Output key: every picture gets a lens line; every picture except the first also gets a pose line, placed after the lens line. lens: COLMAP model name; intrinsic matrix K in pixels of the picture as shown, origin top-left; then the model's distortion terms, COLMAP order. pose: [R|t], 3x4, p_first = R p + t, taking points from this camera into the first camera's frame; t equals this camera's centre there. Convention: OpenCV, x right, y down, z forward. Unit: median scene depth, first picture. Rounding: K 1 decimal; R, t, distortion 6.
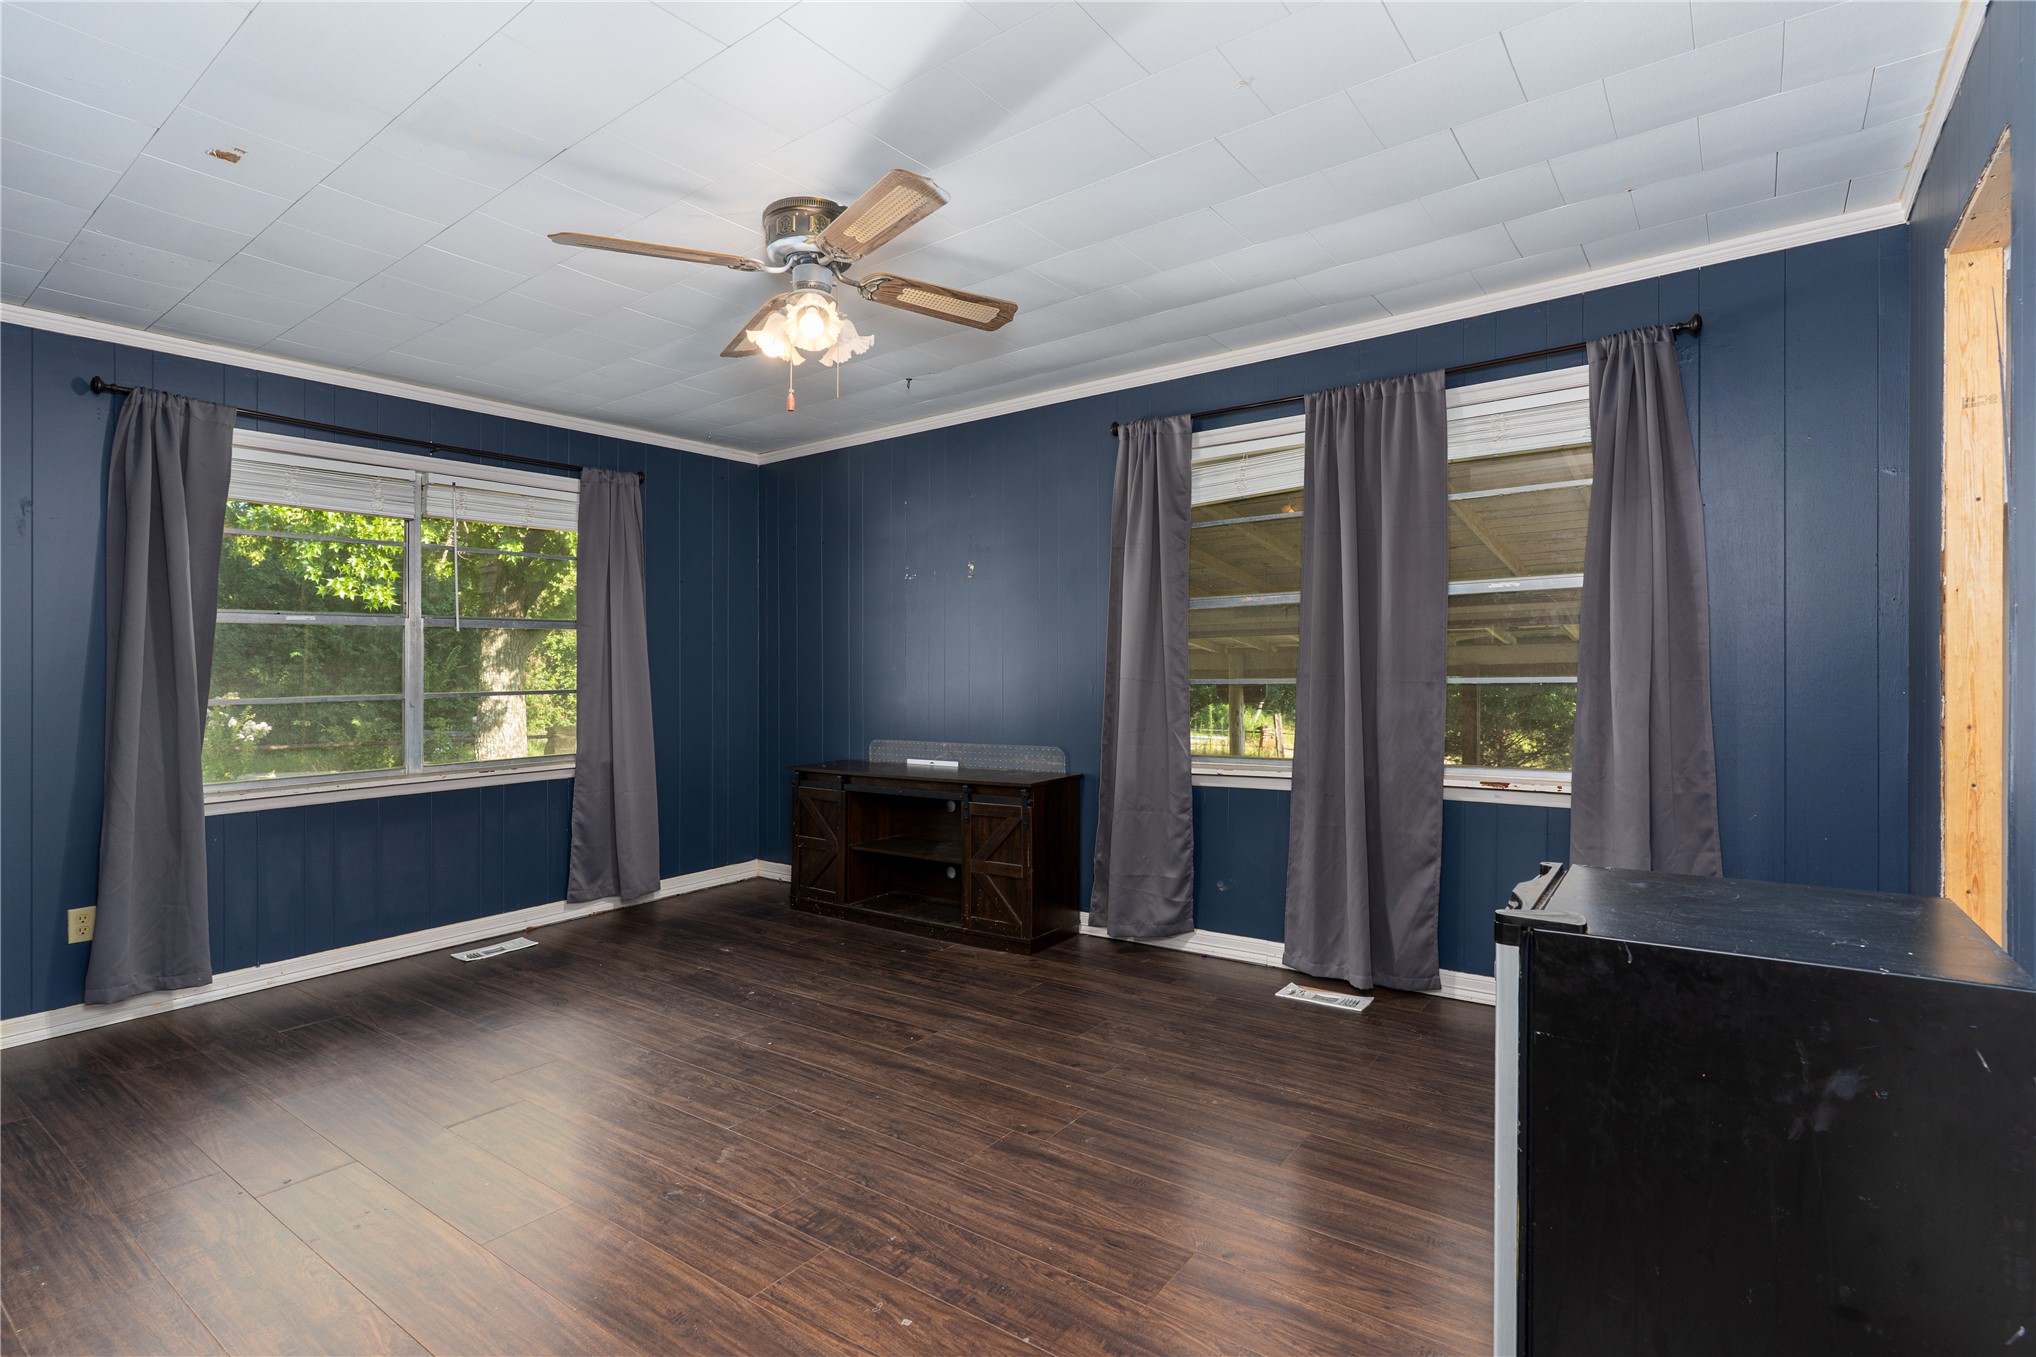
lens RADIAL K [[964.3, 0, 1019.6], [0, 964.3, 672.8], [0, 0, 1]] dist [-0.000555, 0.001100]
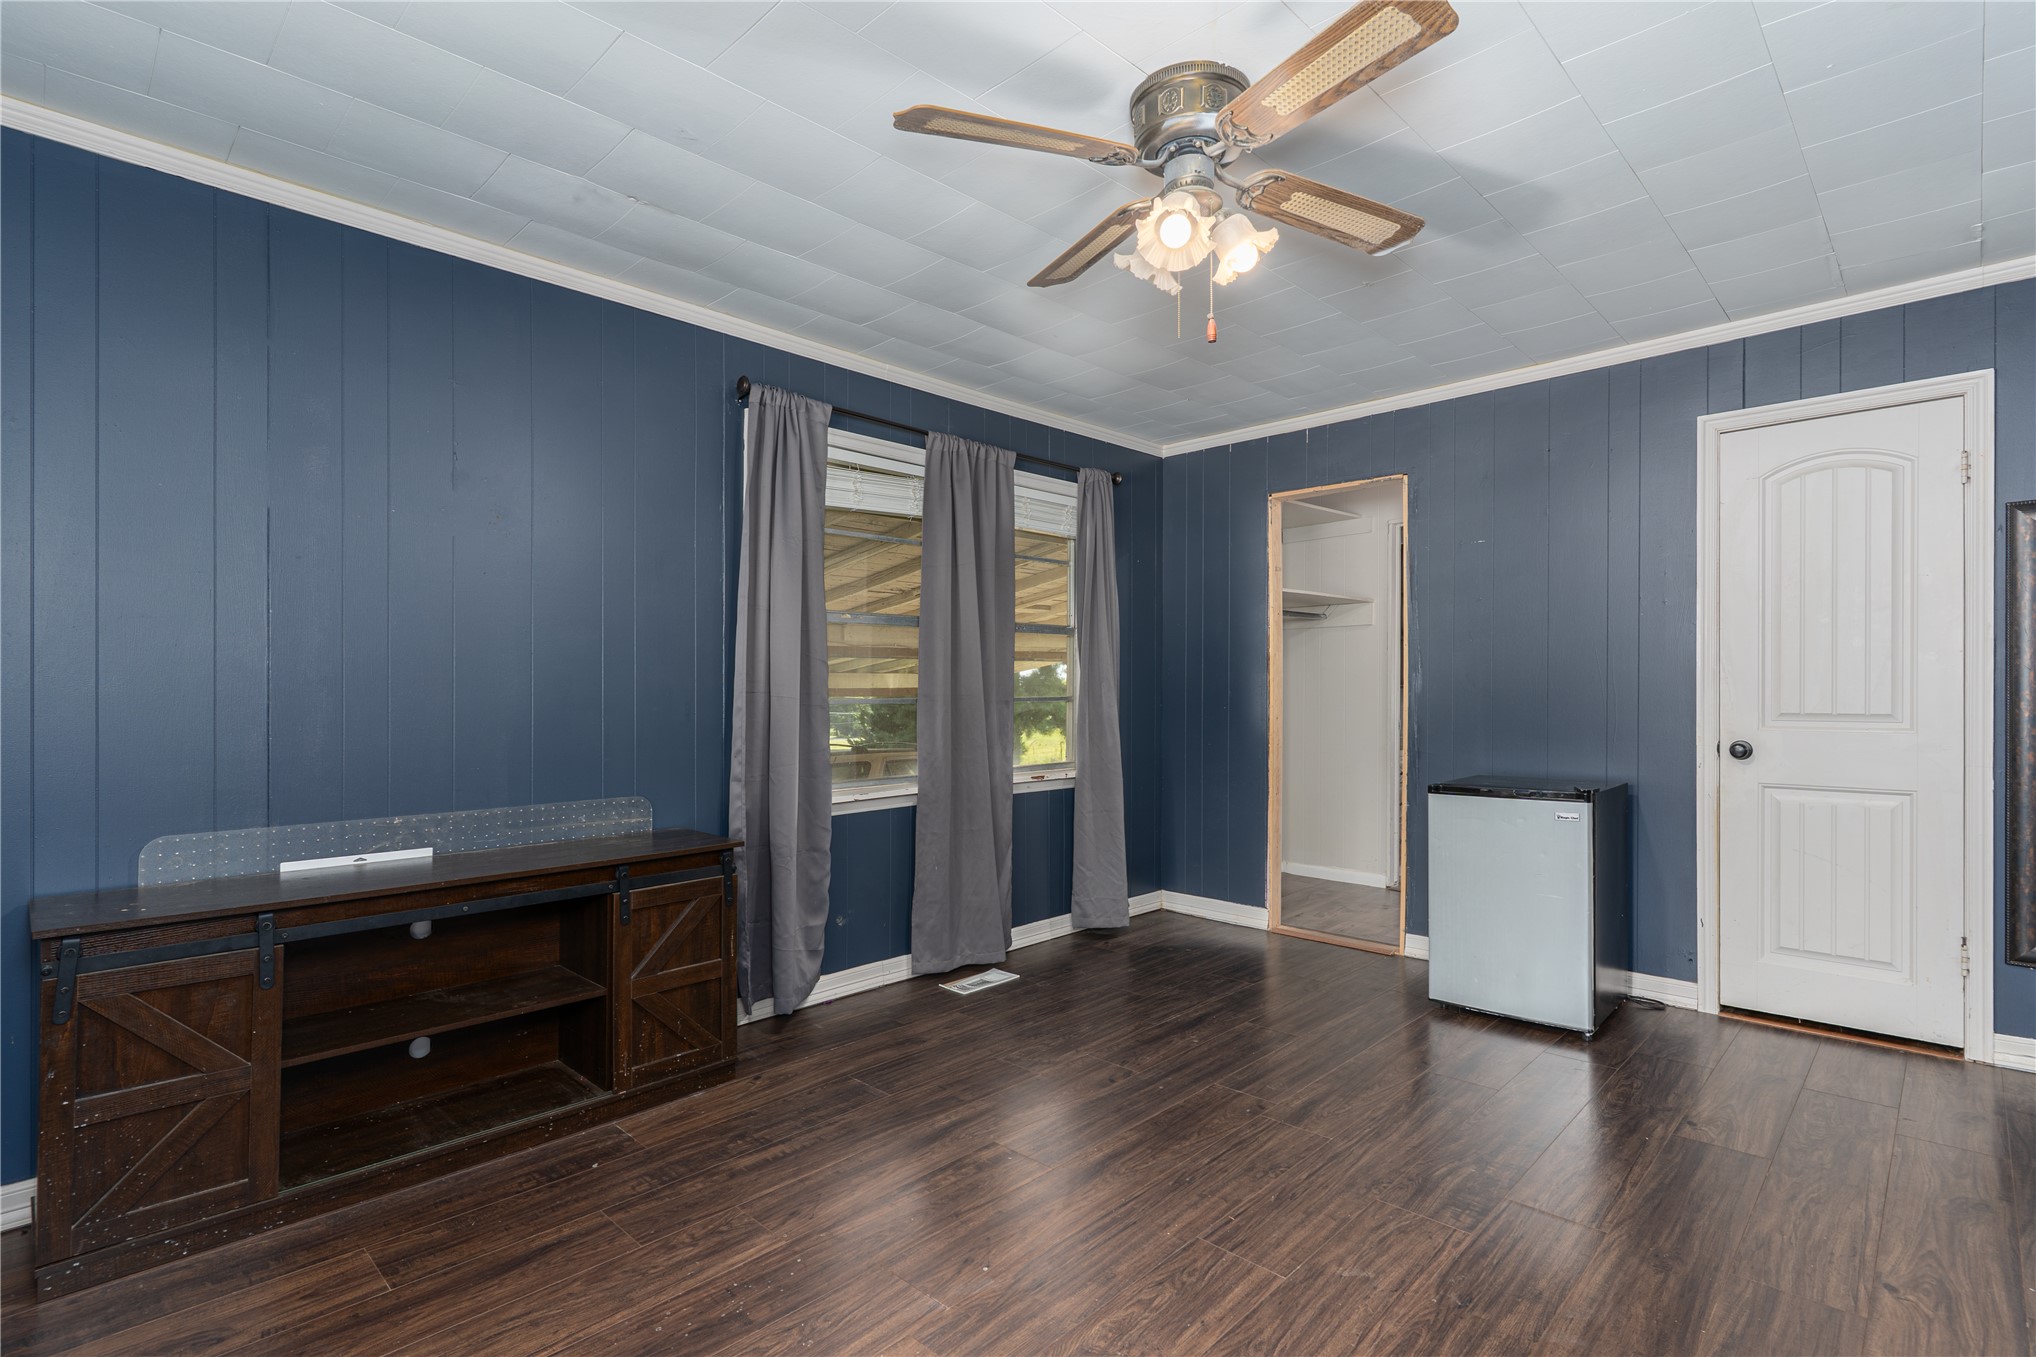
lens RADIAL K [[964.3, 0, 1004.7], [0, 964.3, 708.8], [0, 0, 1]] dist [-0.000555, 0.001100]
pose [[0.152983, -0.003417, 0.988223, -0.731761], [0.008365, 0.999963, 0.002163, 0.015874], [-0.988193, 0.007936, 0.153005, 0.743040]]
